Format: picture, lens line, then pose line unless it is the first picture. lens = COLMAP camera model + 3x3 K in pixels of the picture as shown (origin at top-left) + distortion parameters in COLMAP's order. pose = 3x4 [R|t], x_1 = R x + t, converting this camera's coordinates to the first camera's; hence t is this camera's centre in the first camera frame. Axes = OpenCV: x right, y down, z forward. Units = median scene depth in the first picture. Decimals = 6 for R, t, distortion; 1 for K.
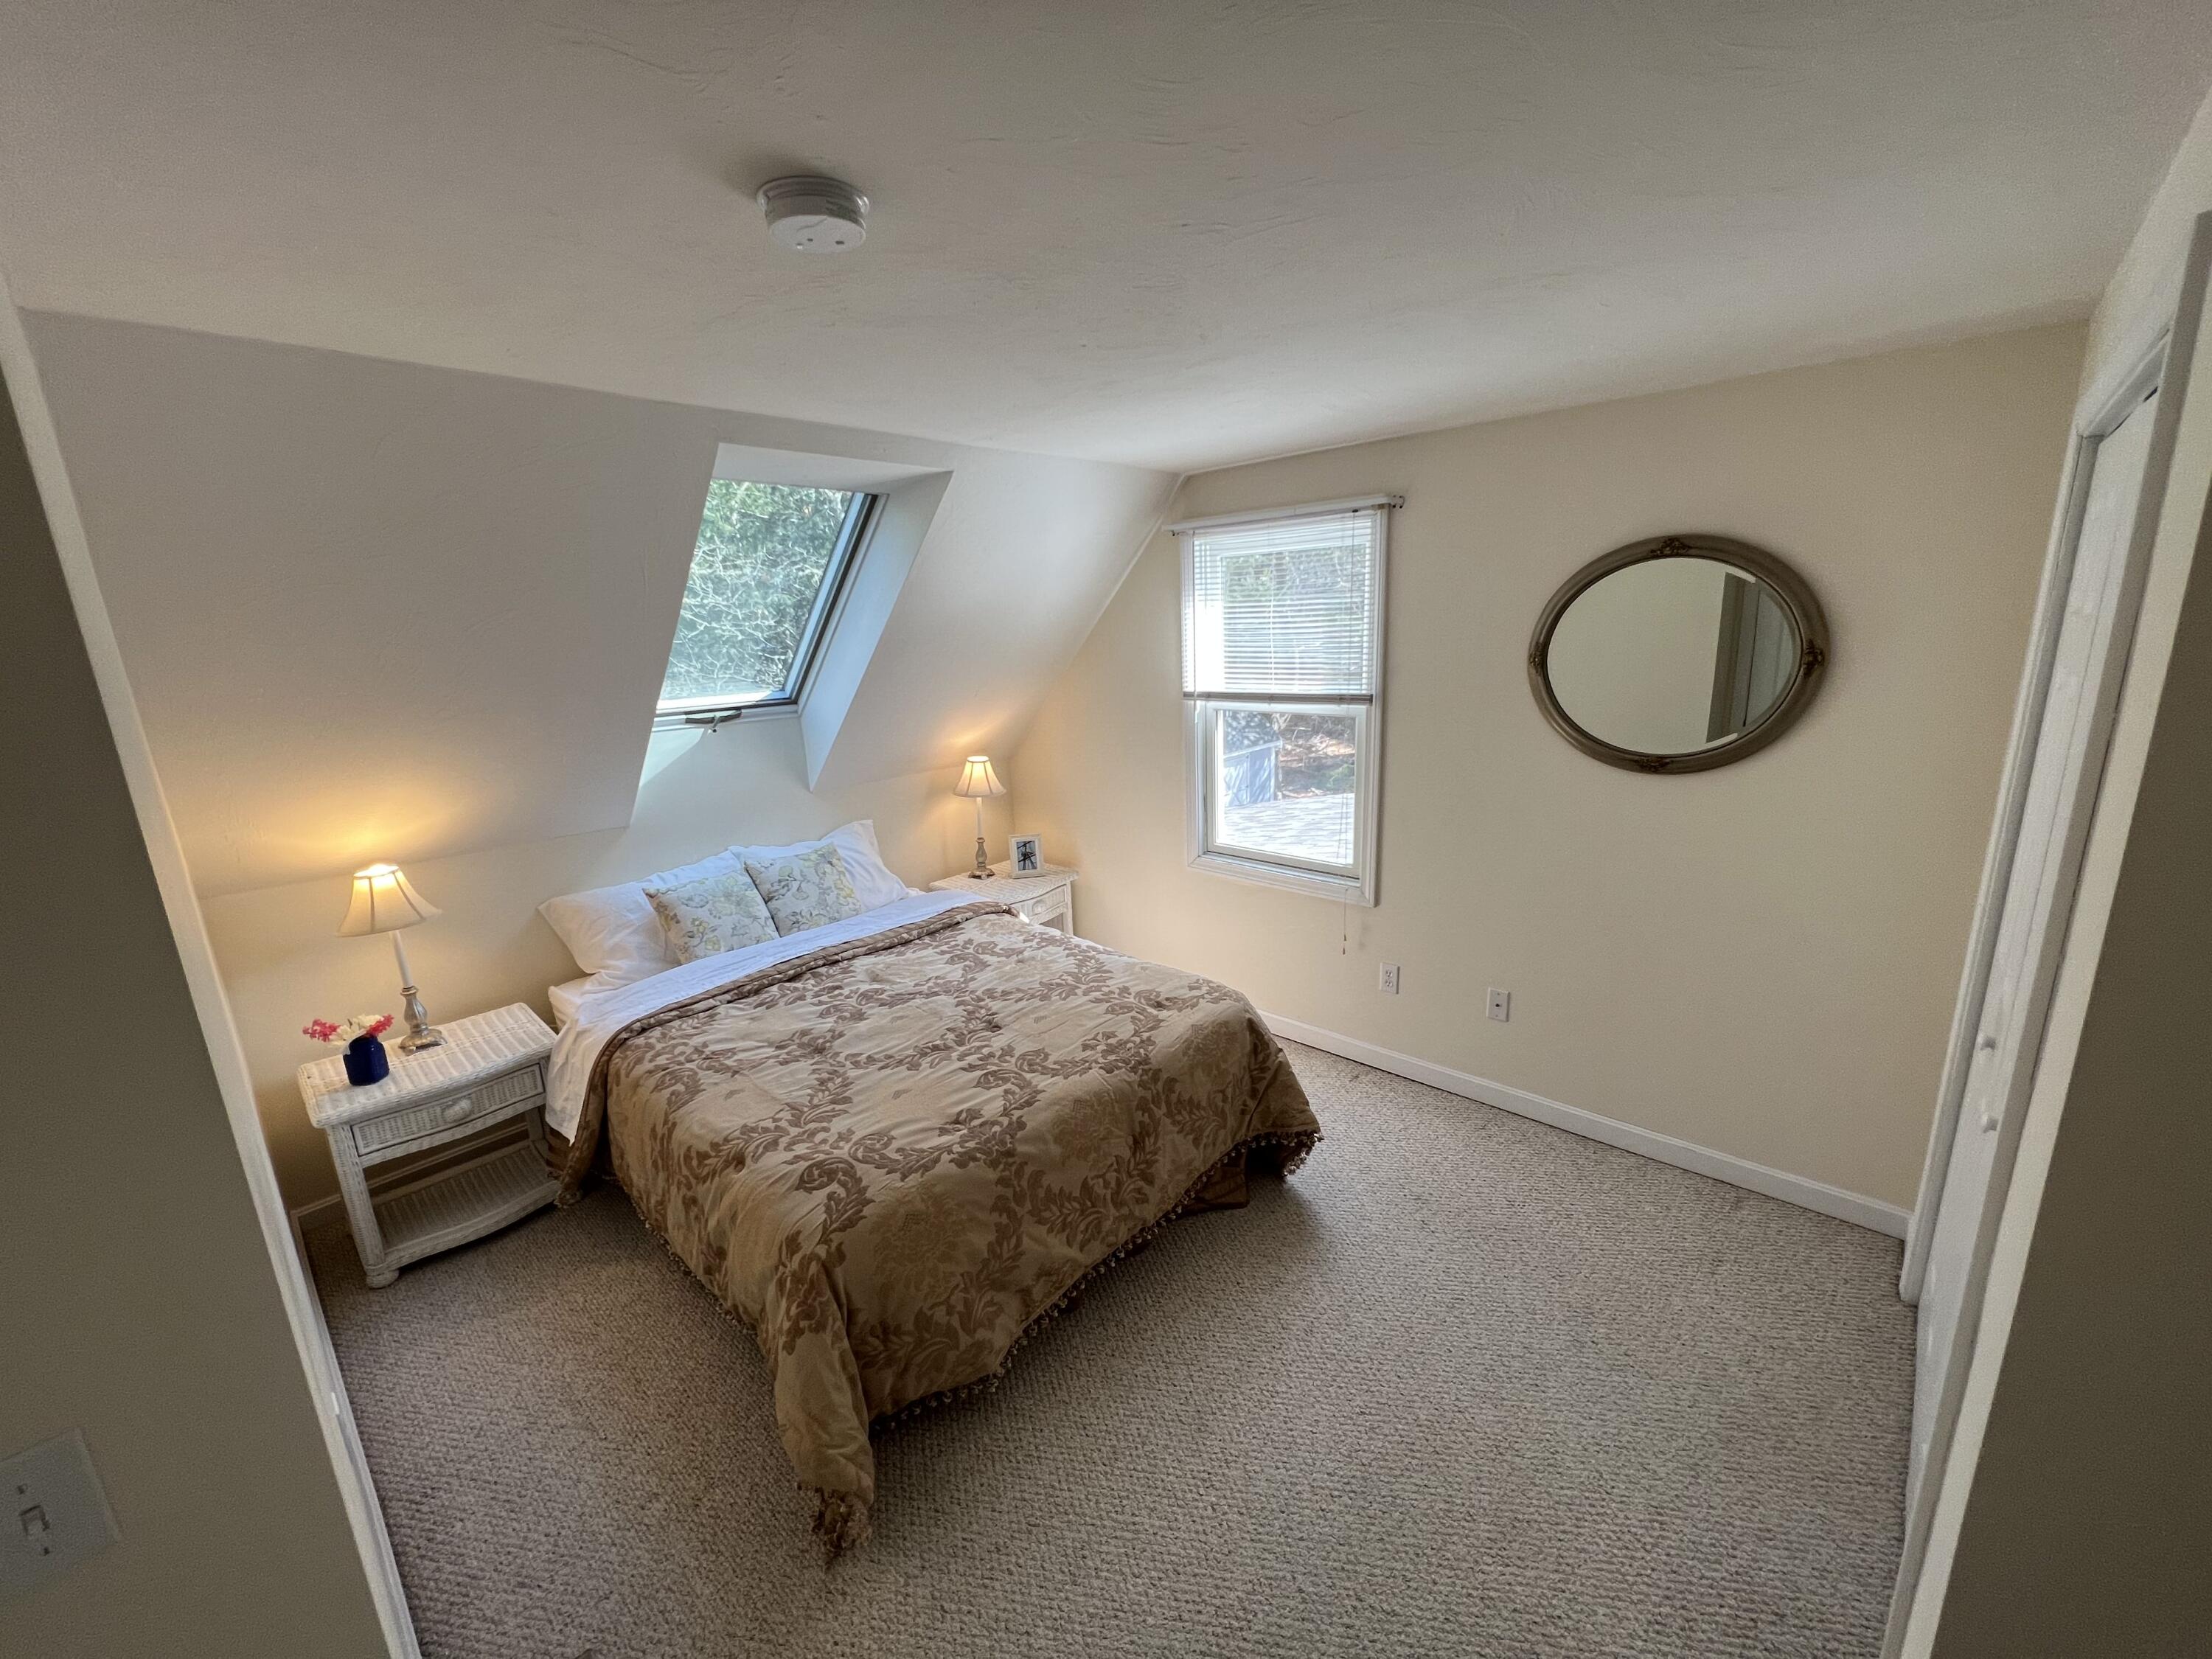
lens RADIAL K [[883.6, 0, 1106.2], [0, 883.6, 830.8], [0, 0, 1]] dist [0.001202, 0.000241]
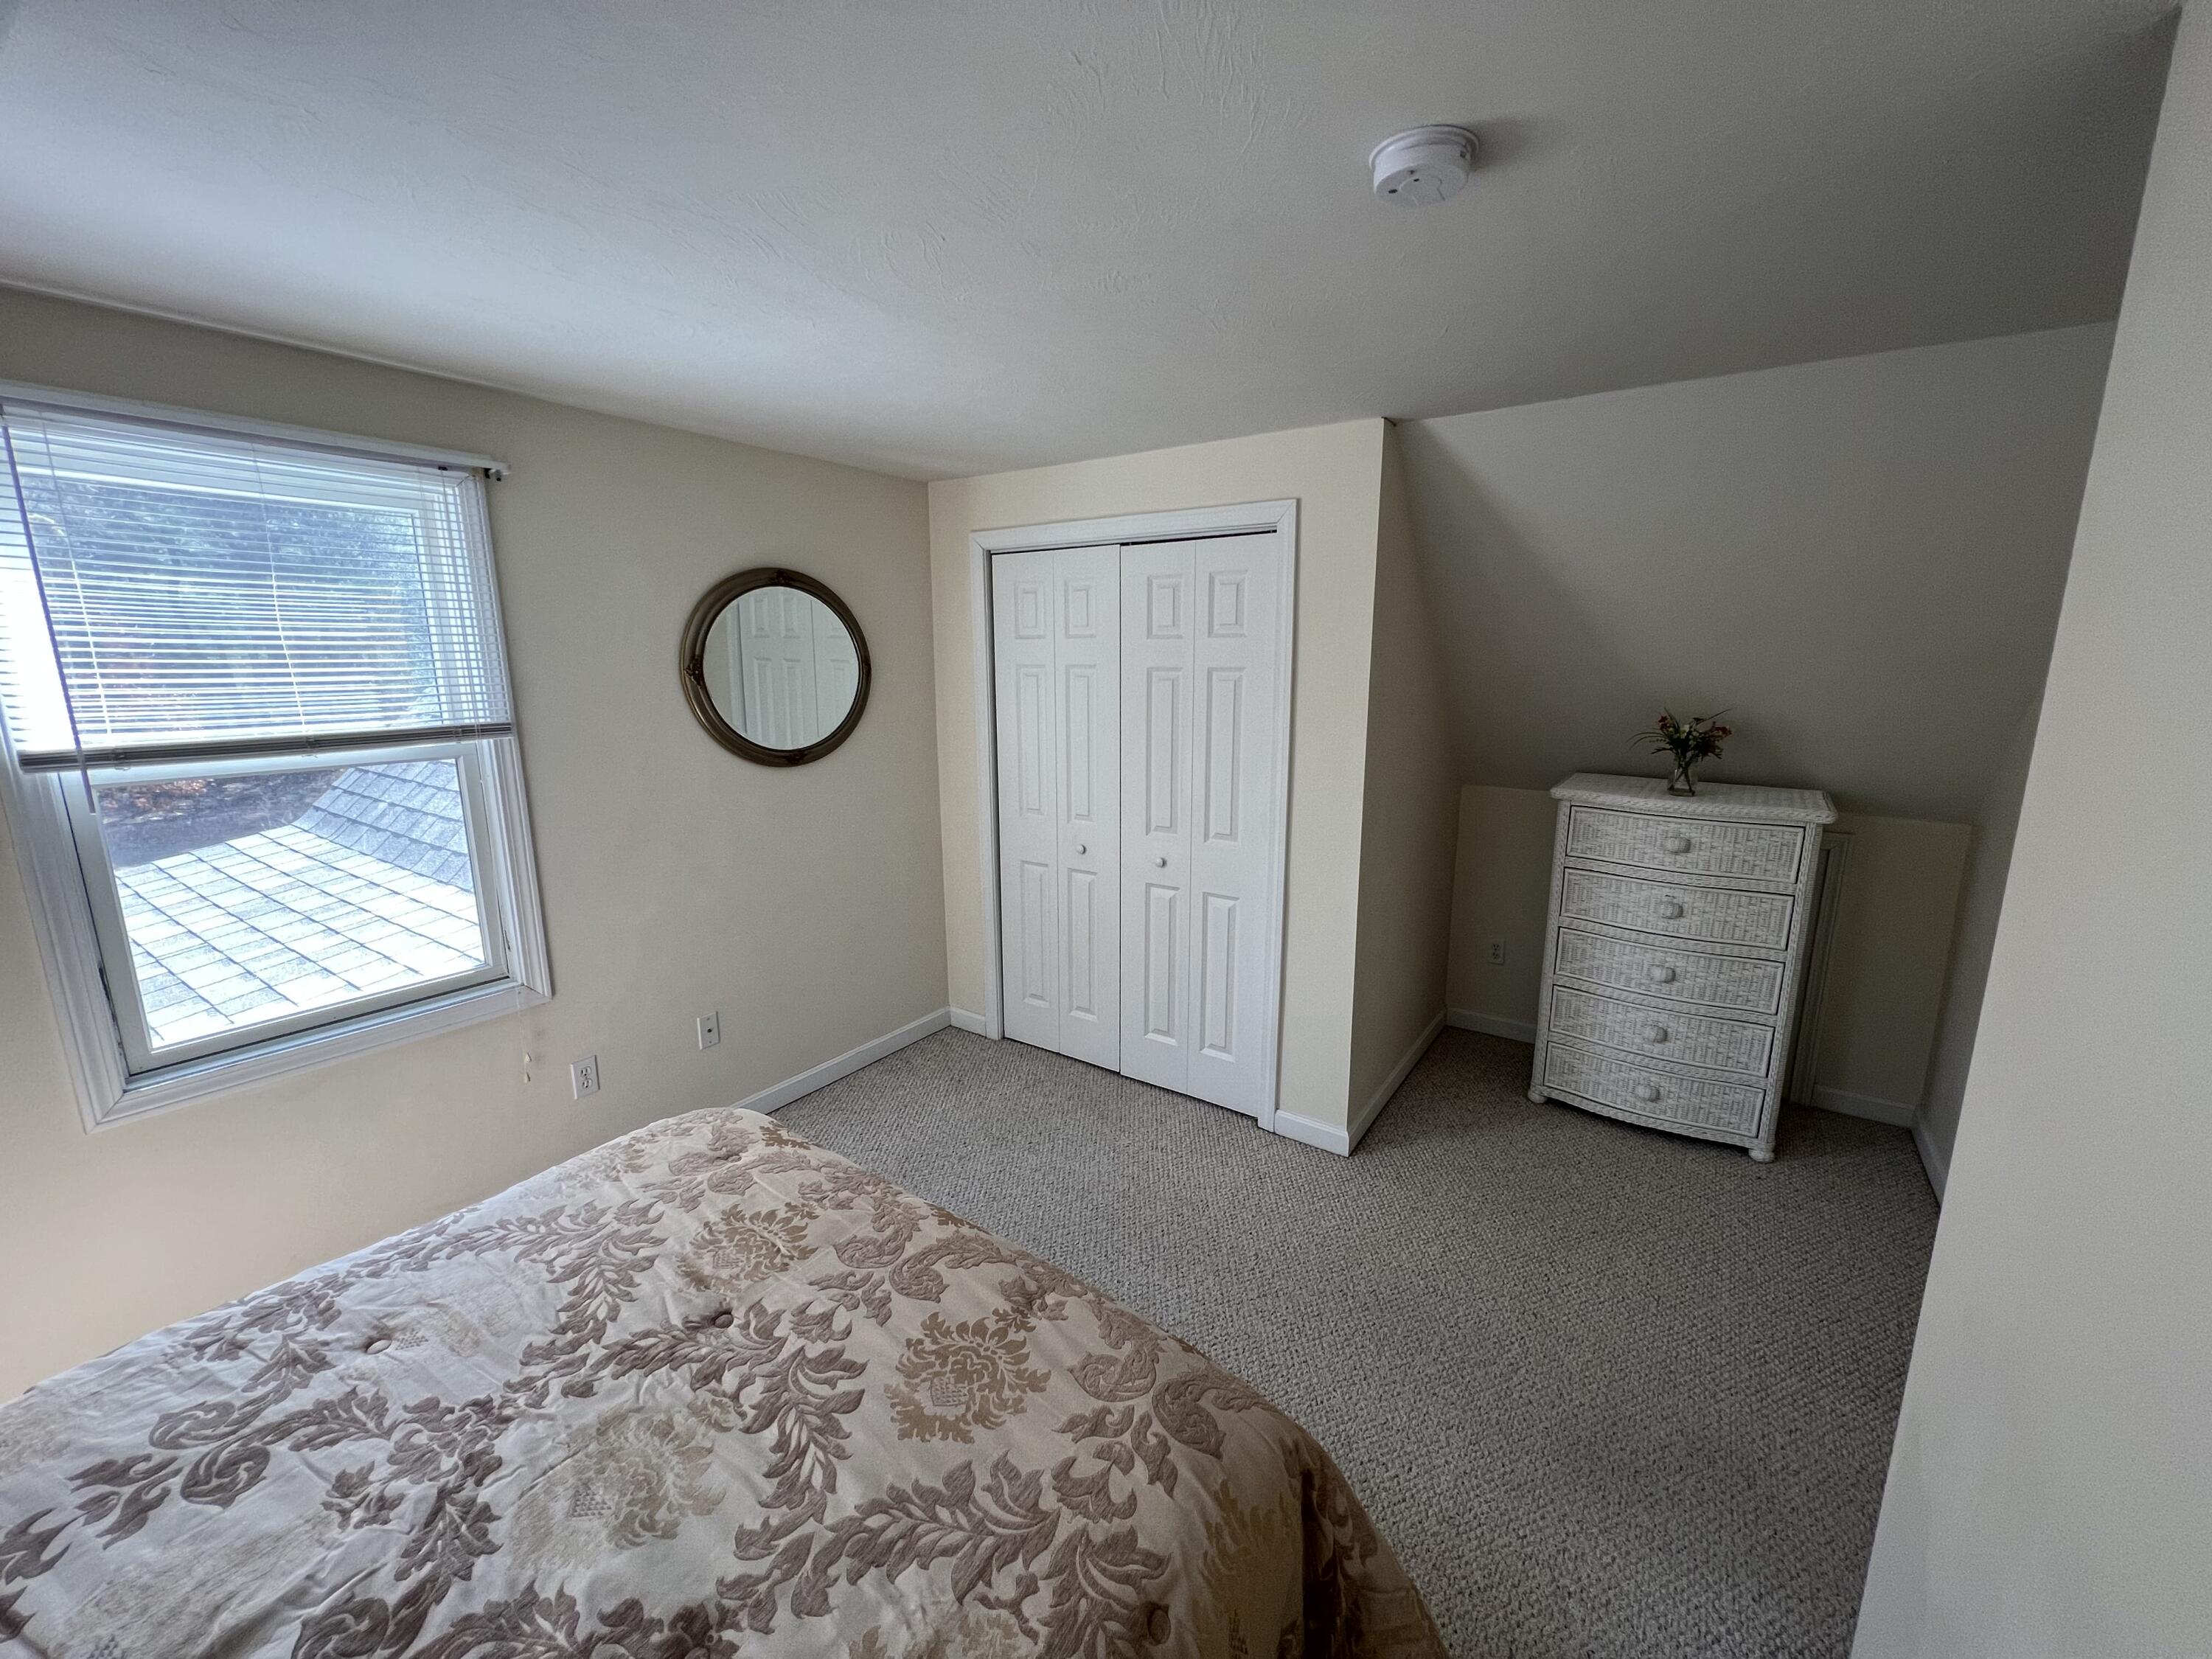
lens RADIAL K [[883.6, 0, 1106.2], [0, 883.6, 830.8], [0, 0, 1]] dist [0.001202, 0.000241]
pose [[-0.140094, -0.156928, 0.977623, -0.551905], [0.238518, 0.952935, 0.187145, -0.091170], [-0.960980, 0.259399, -0.096070, 0.647360]]
